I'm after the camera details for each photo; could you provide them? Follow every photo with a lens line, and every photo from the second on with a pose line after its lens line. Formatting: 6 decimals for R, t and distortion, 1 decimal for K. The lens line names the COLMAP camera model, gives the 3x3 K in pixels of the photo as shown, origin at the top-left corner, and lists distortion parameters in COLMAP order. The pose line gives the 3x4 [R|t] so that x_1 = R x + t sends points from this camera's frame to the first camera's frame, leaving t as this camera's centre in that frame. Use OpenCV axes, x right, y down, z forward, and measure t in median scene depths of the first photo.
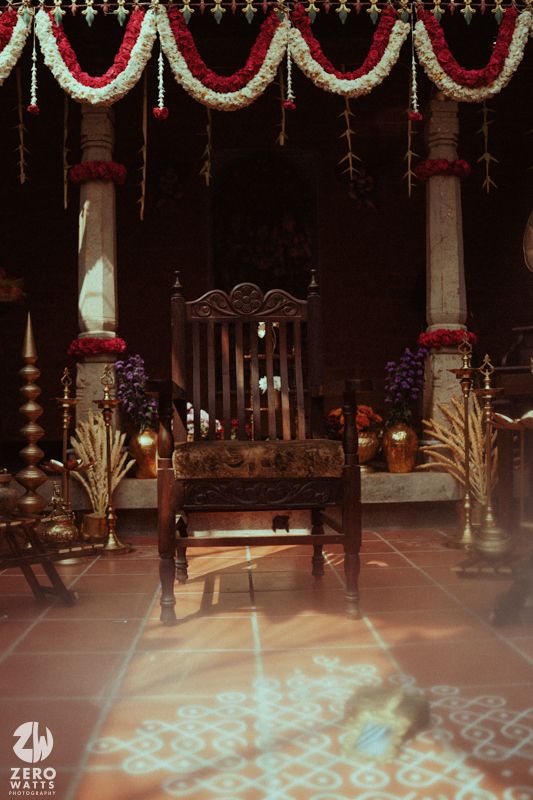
lens RADIAL K [[776.1, 0, 266.9], [0, 776.1, 394.8], [0, 0, 1]] dist [-0.199104, 0.281438]
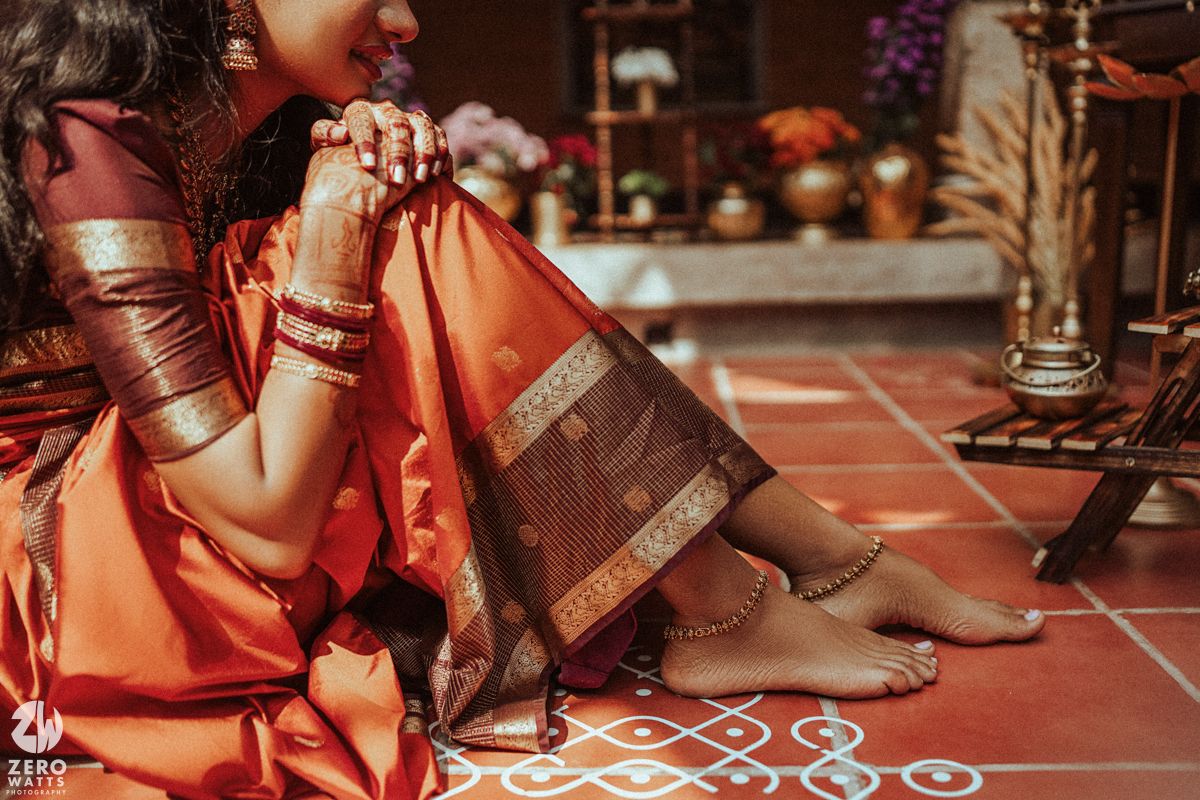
lens RADIAL K [[1173.9, 0, 606.8], [0, 1173.9, 398.0], [0, 0, 1]] dist [-0.171834, 0.269914]
pose [[0.996099, 0.008440, -0.087841, 0.059927], [0.009327, 0.979770, 0.199909, 0.053292], [0.087751, -0.199949, 0.975869, 0.238672]]
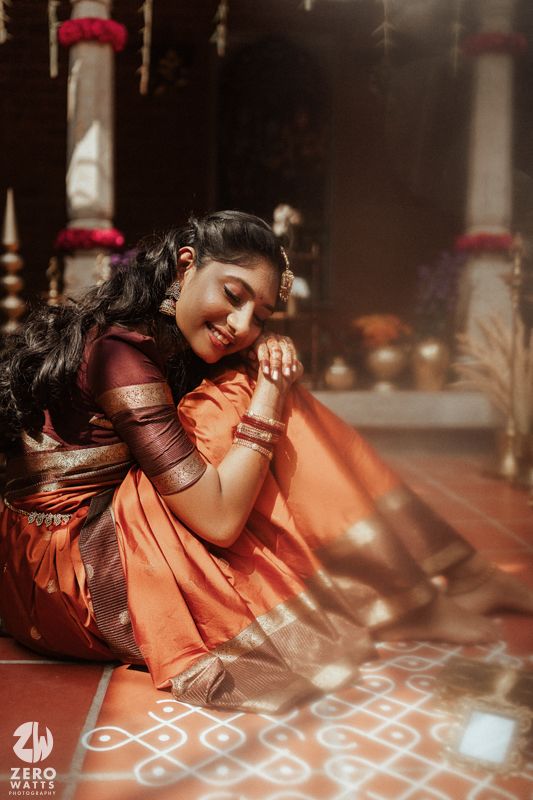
lens RADIAL K [[780.4, 0, 266.5], [0, 780.4, 400.0], [0, 0, 1]] dist [-0.178638, 0.258669]
pose [[0.999431, 0.028504, 0.018054, -0.034719], [-0.030203, 0.994311, 0.102148, 0.027057], [-0.015040, -0.102635, 0.994605, 0.125088]]
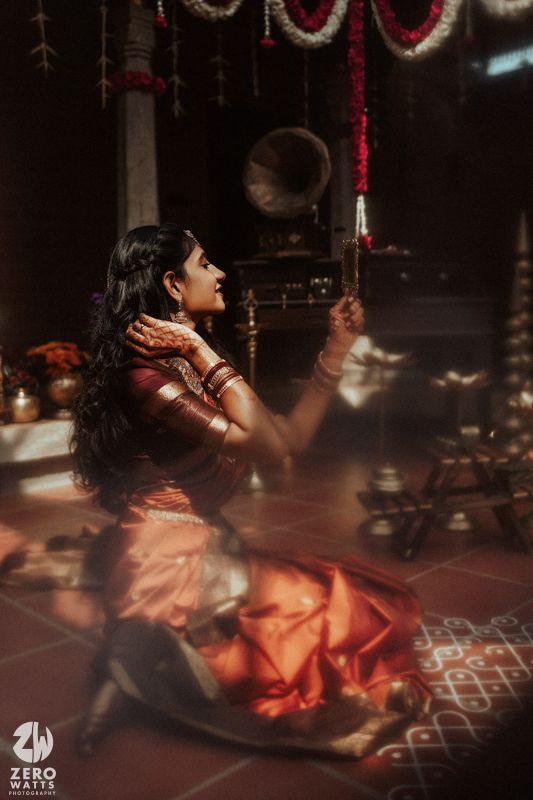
lens RADIAL K [[780.2, 0, 268.0], [0, 780.2, 392.5], [0, 0, 1]] dist [-0.173918, 0.267686]
pose [[0.749114, -0.058500, 0.659853, -0.329557], [-0.002983, 0.995785, 0.091668, -0.011276], [-0.662435, -0.070638, 0.745782, 0.208099]]
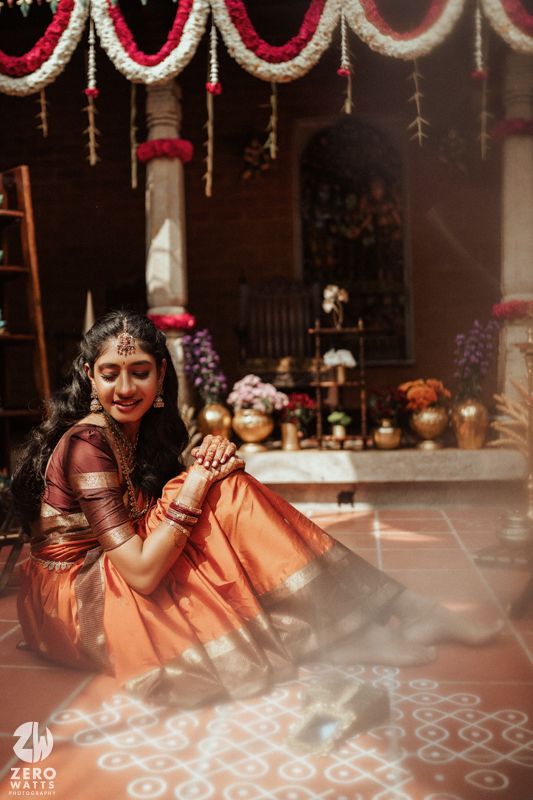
lens RADIAL K [[780.2, 0, 268.0], [0, 780.2, 392.5], [0, 0, 1]] dist [-0.173918, 0.267686]
pose [[0.985900, 0.000409, -0.167335, 0.096113], [0.006239, 0.999212, 0.039198, -0.011302], [0.167219, -0.039689, 0.985121, 0.006428]]
